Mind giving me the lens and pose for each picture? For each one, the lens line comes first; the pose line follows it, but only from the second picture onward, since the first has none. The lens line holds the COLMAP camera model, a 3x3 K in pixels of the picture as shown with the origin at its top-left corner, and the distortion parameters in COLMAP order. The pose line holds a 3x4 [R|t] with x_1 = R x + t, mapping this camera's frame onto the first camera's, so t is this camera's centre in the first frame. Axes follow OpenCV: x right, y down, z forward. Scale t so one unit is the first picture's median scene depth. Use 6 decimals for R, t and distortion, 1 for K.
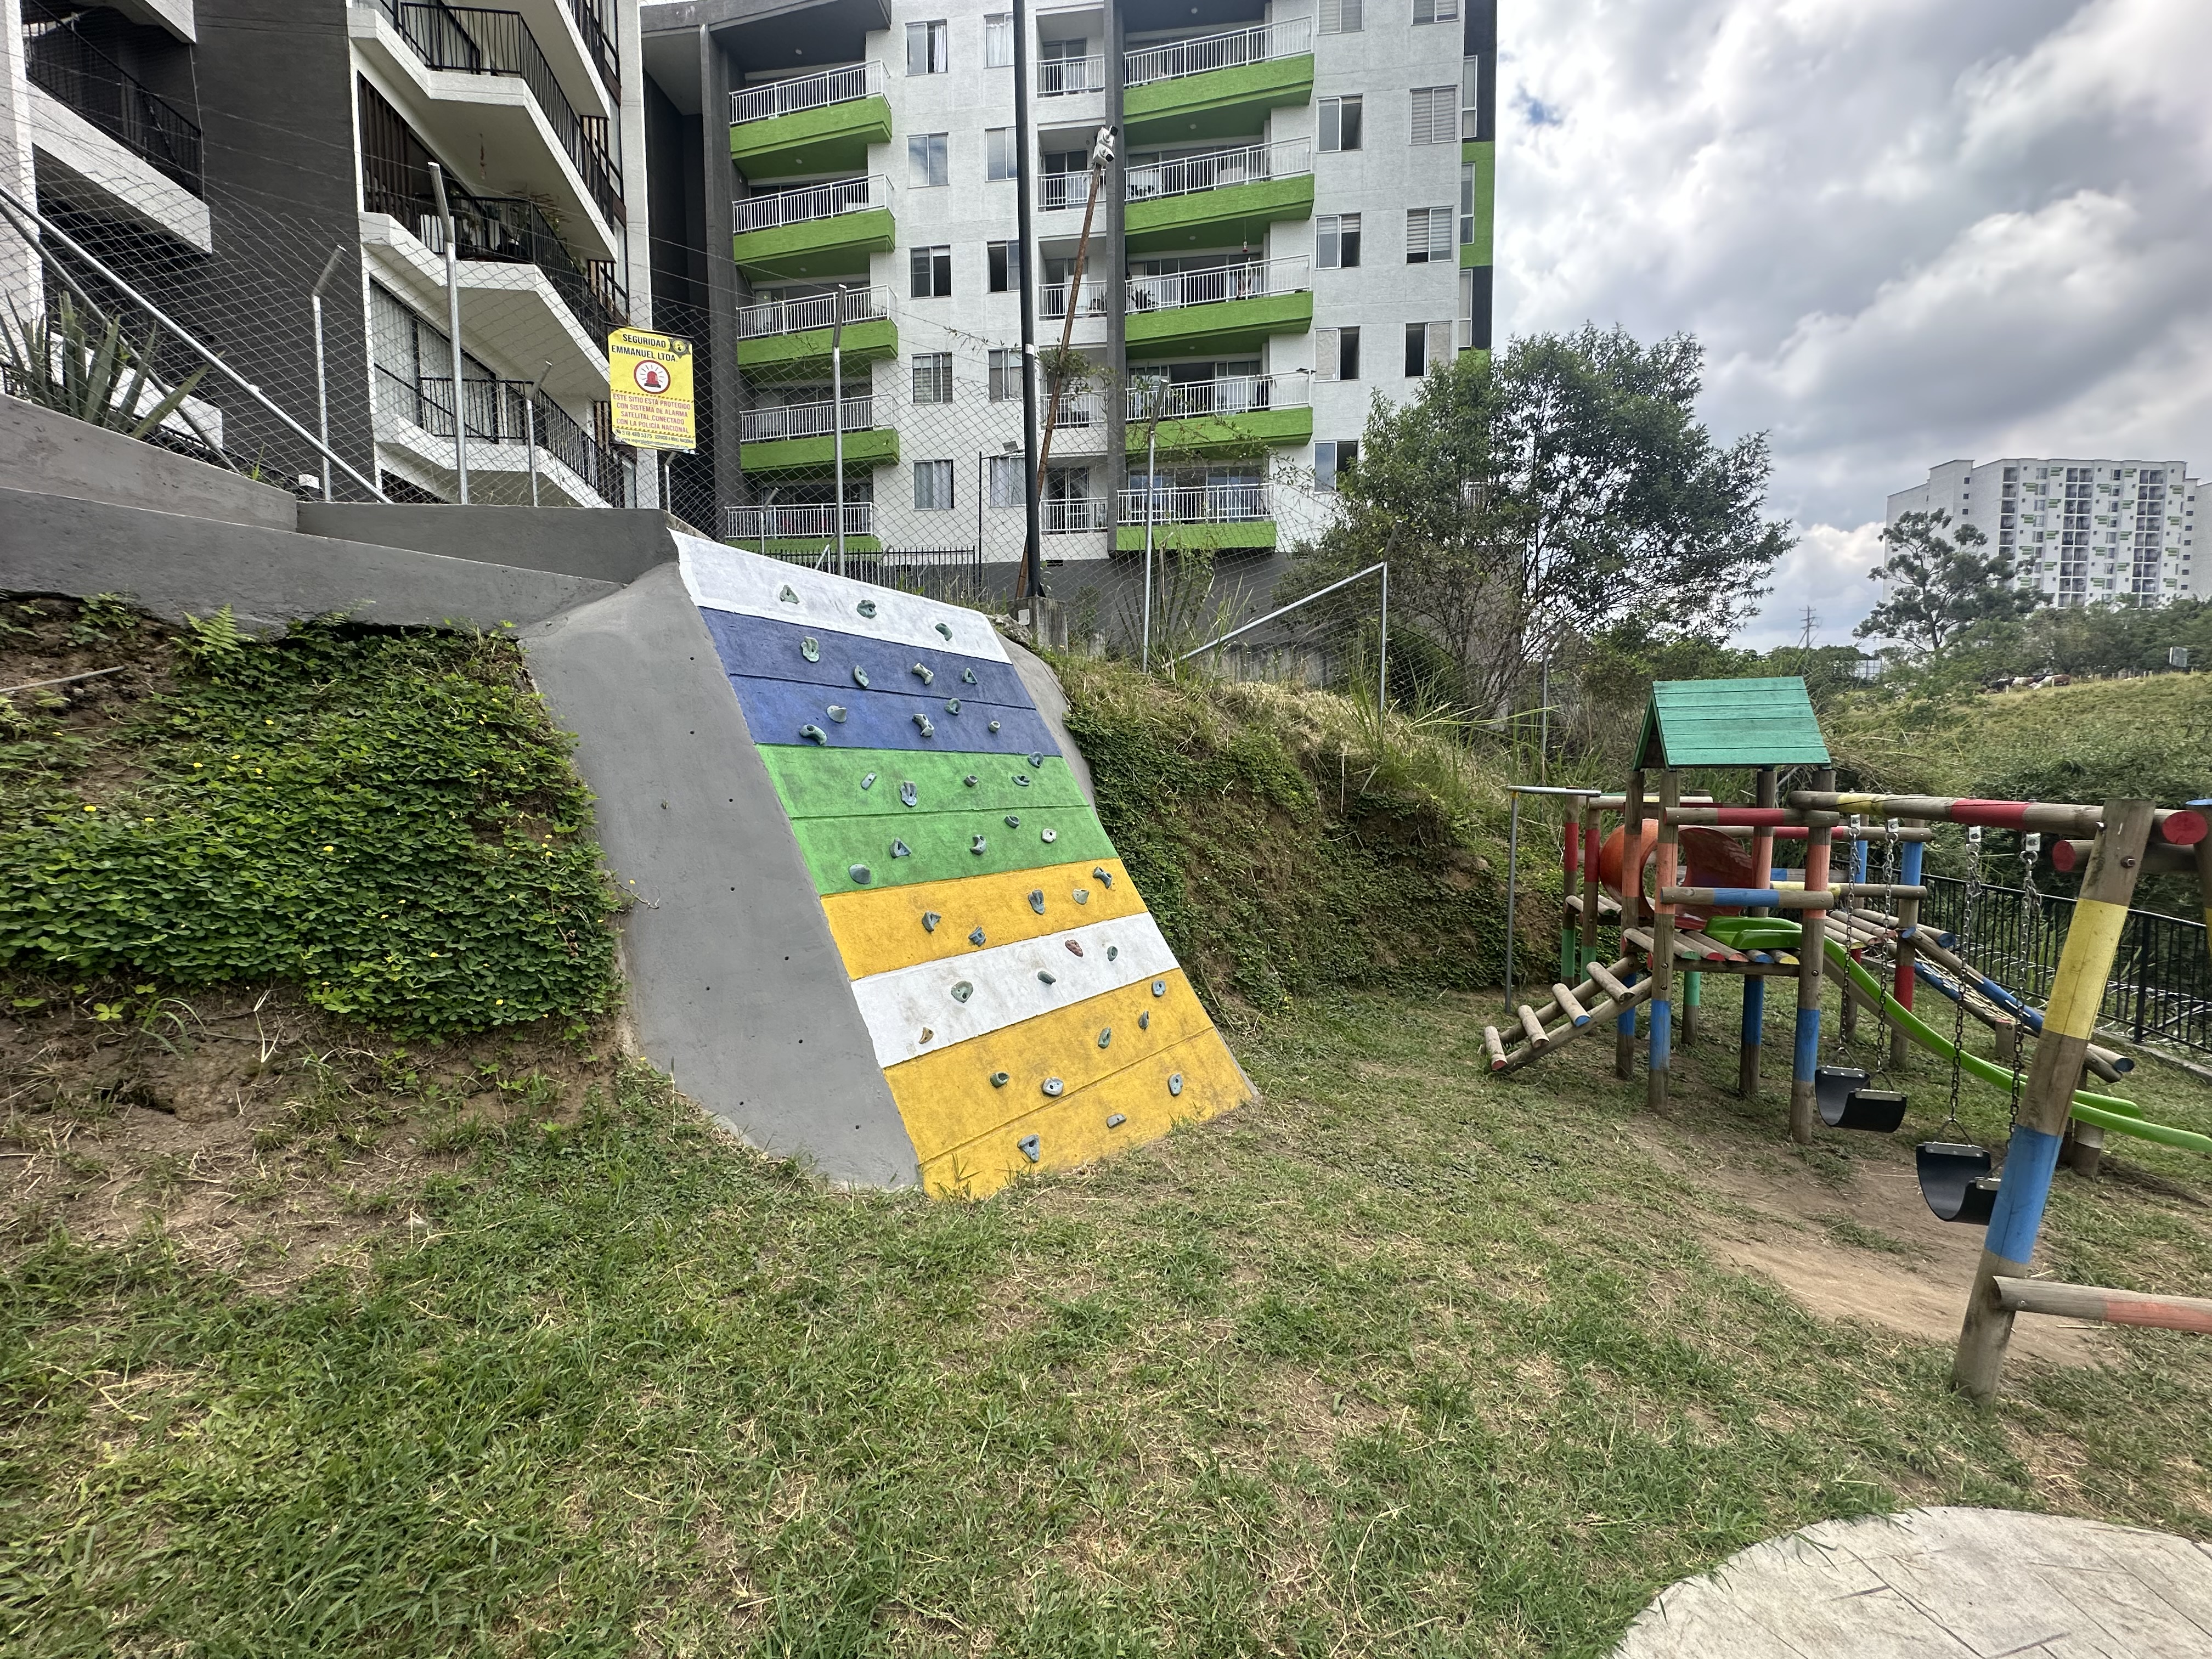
lens RADIAL K [[884.1, 0, 1102.9], [0, 884.1, 831.9], [0, 0, 1]] dist [-0.008901, 0.002357]
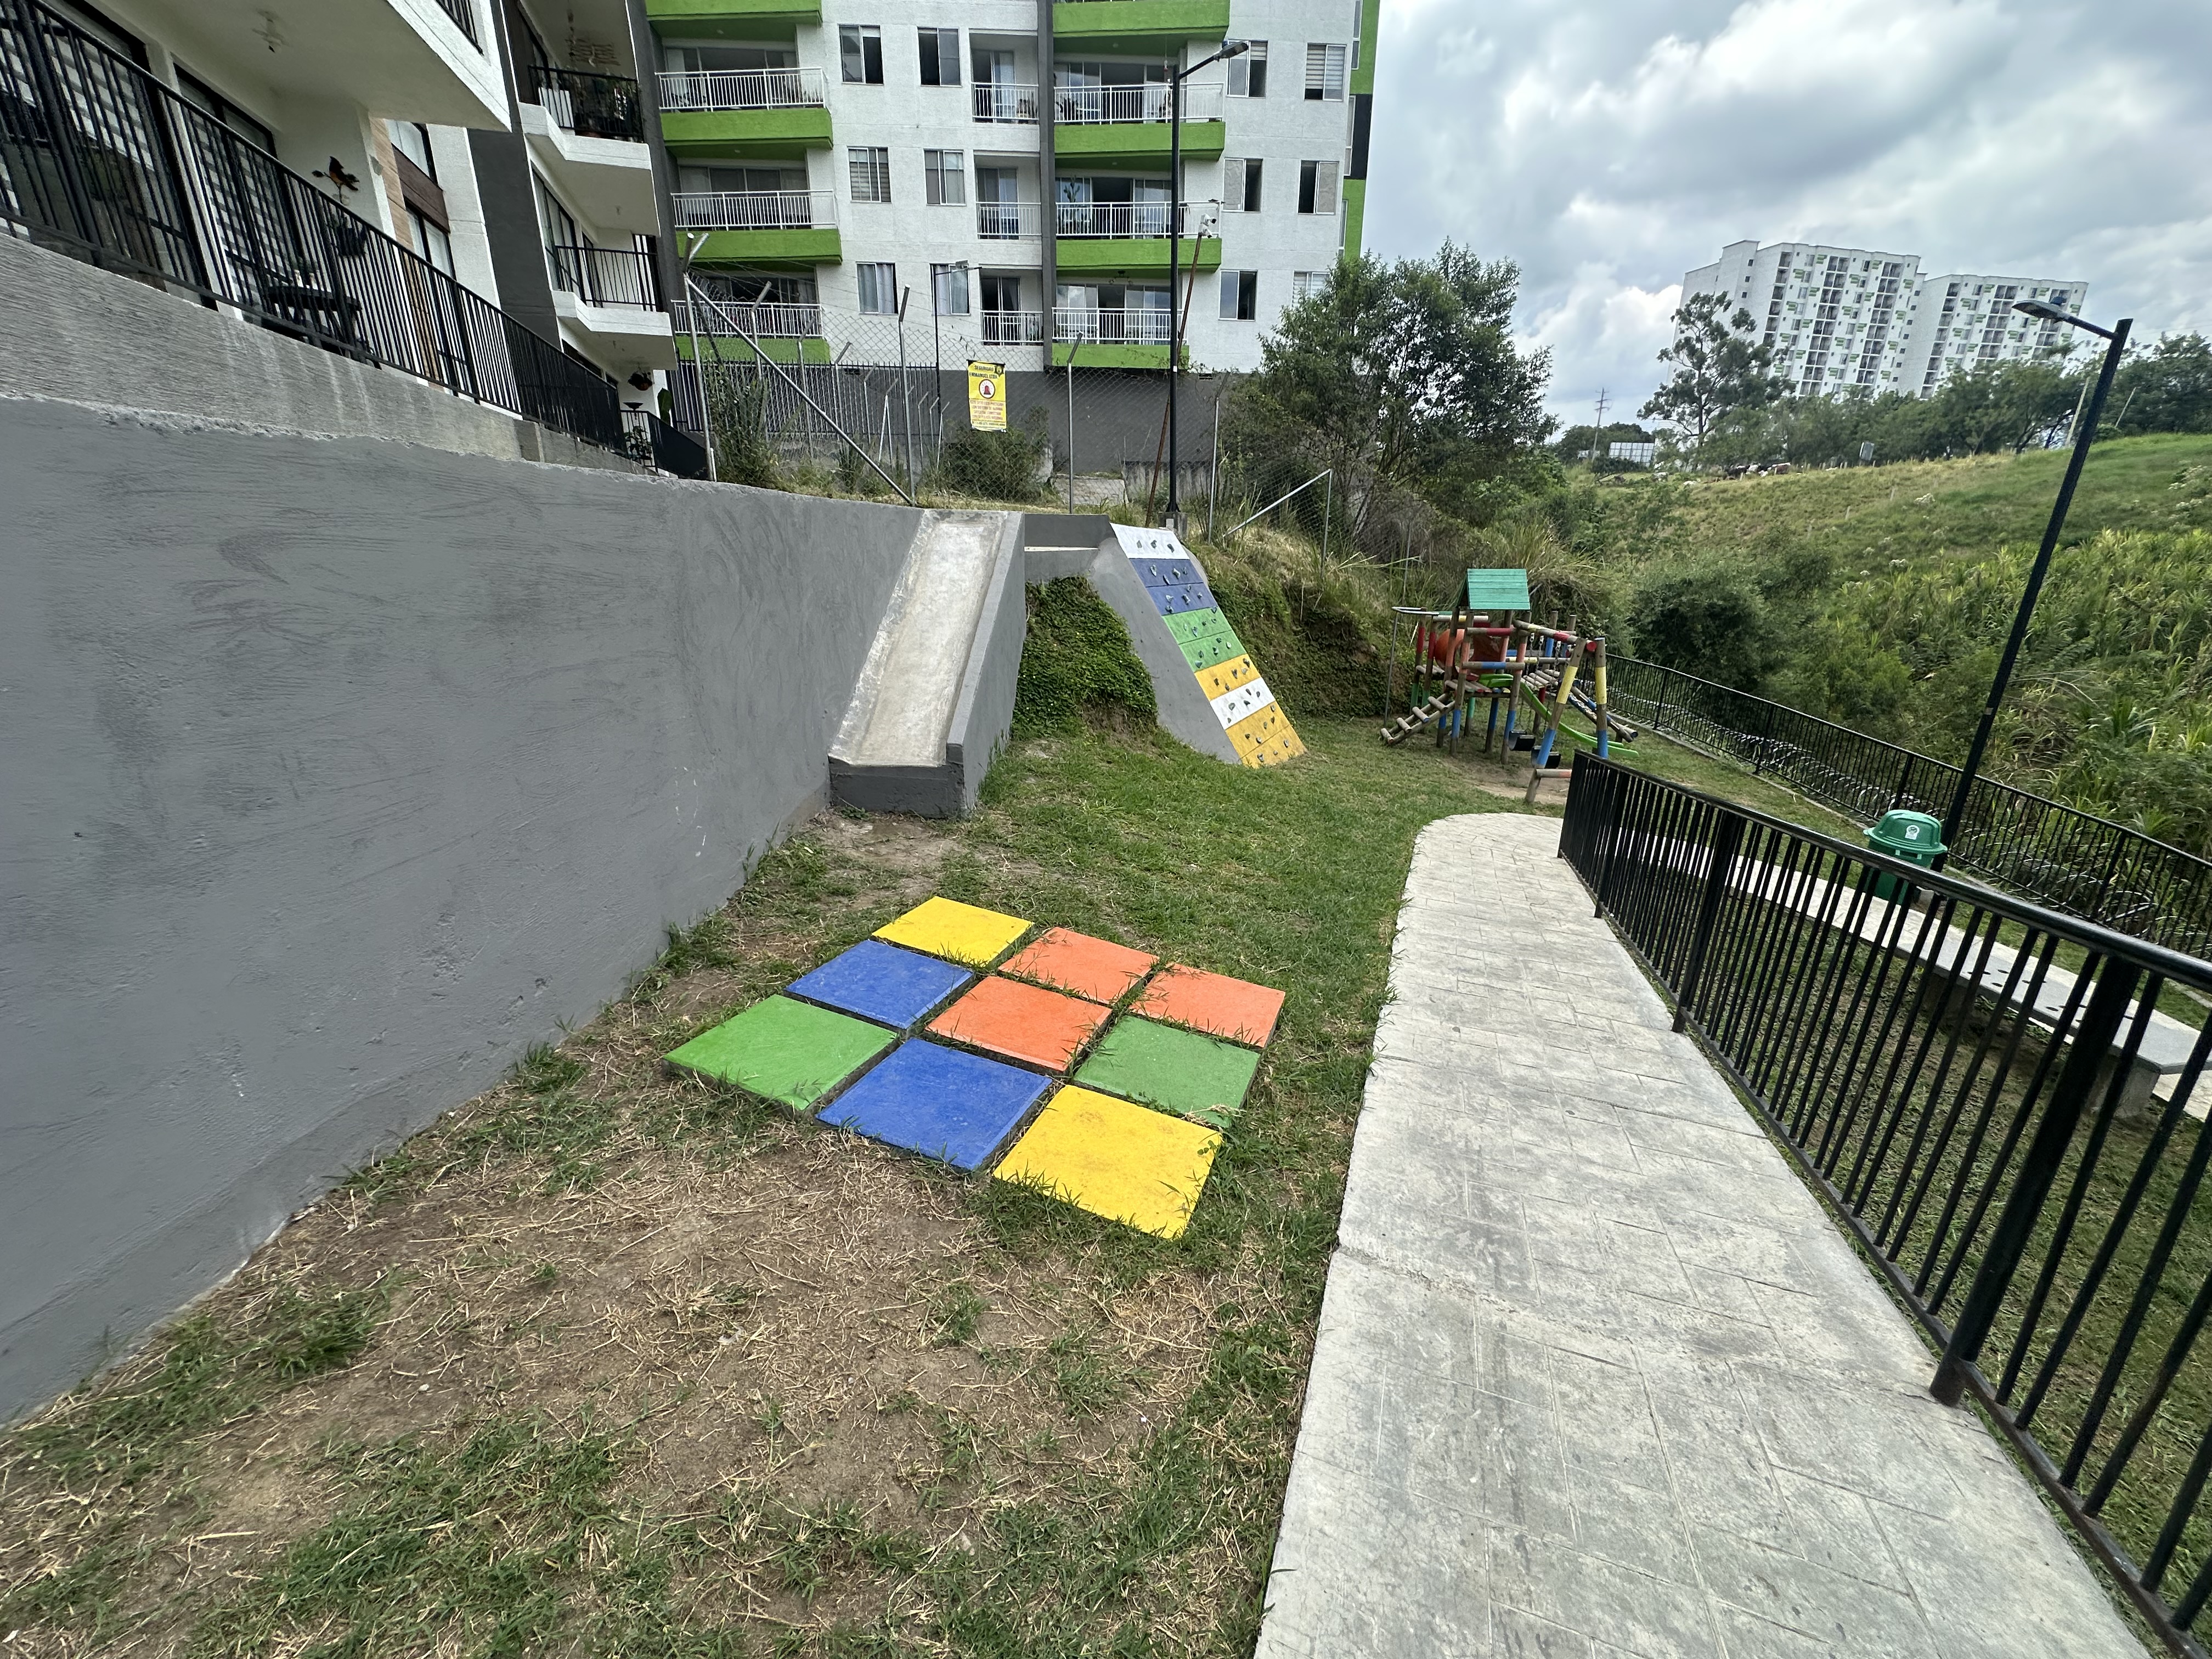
lens RADIAL K [[884.1, 0, 1105.5], [0, 884.1, 834.3], [0, 0, 1]] dist [-0.008901, 0.002357]
pose [[0.981343, -0.056739, 0.183701, -0.157332], [0.008439, 0.967253, 0.253673, -0.020131], [-0.192078, -0.247390, 0.949686, -0.241708]]
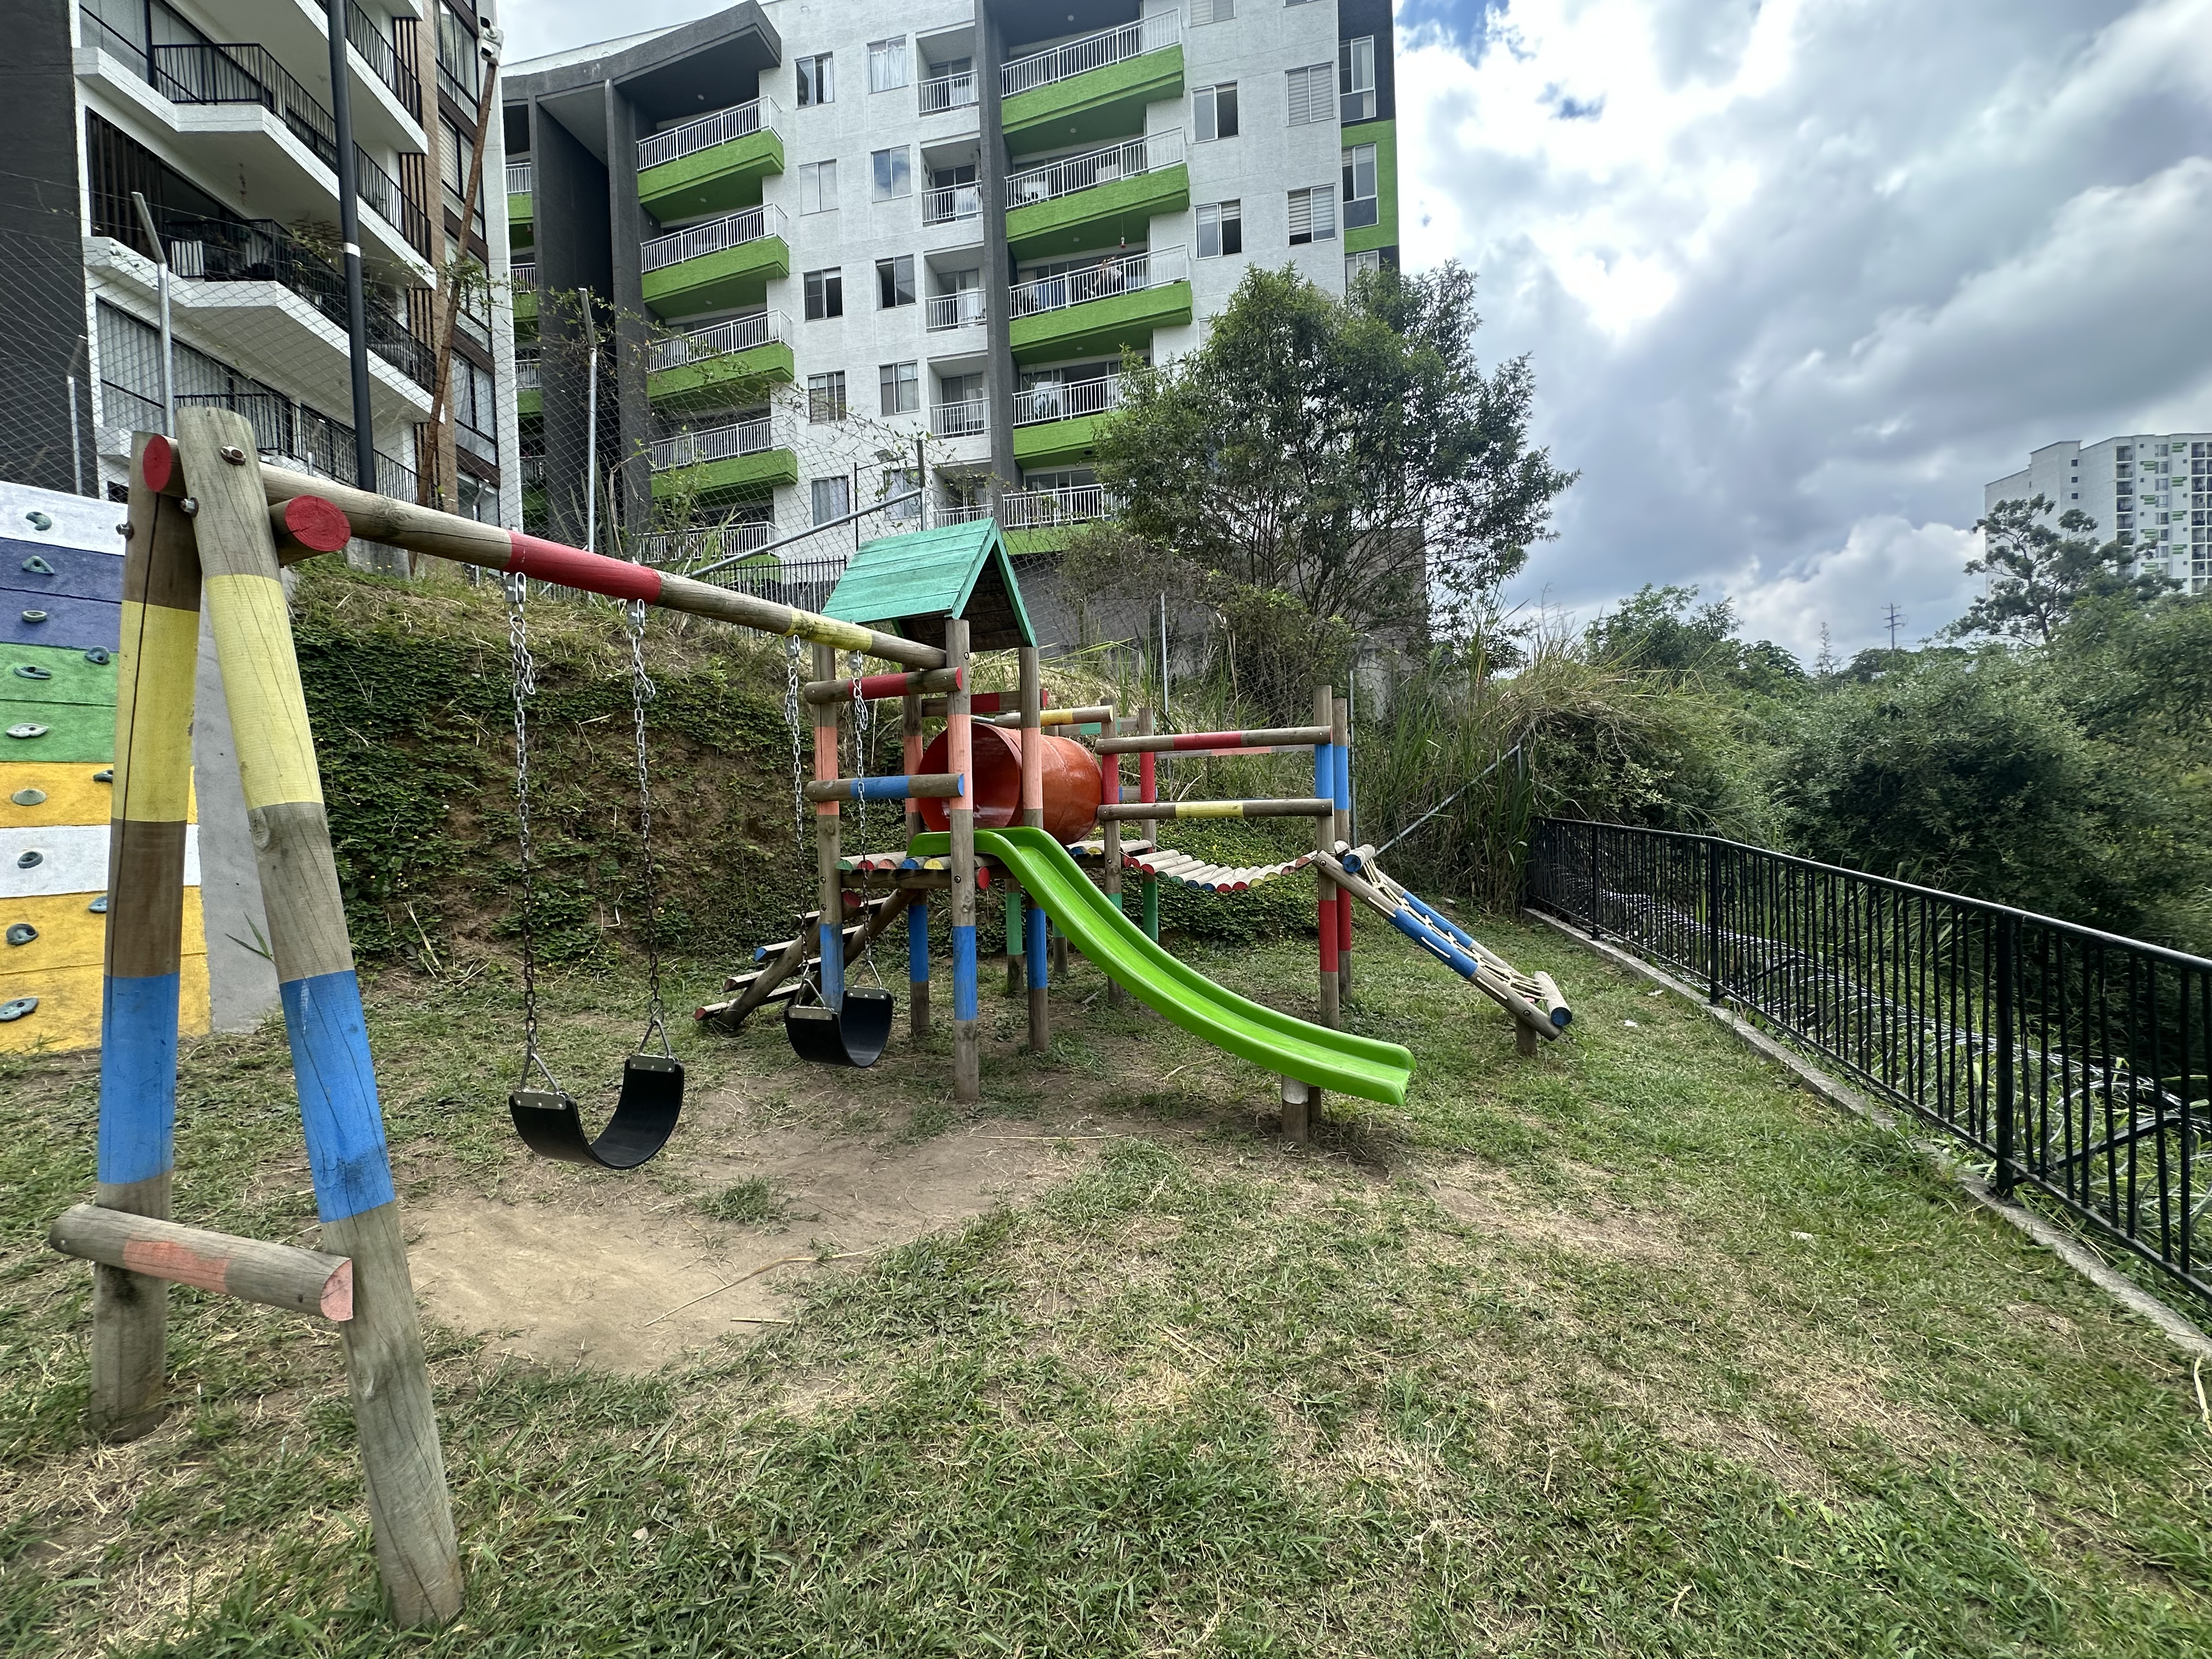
lens RADIAL K [[884.1, 0, 1100.0], [0, 884.1, 831.8], [0, 0, 1]] dist [-0.008901, 0.002357]
pose [[0.996071, -0.023431, -0.085404, 0.194478], [0.019986, 0.998960, -0.040971, 0.029598], [0.086276, 0.039104, 0.995504, 0.044256]]
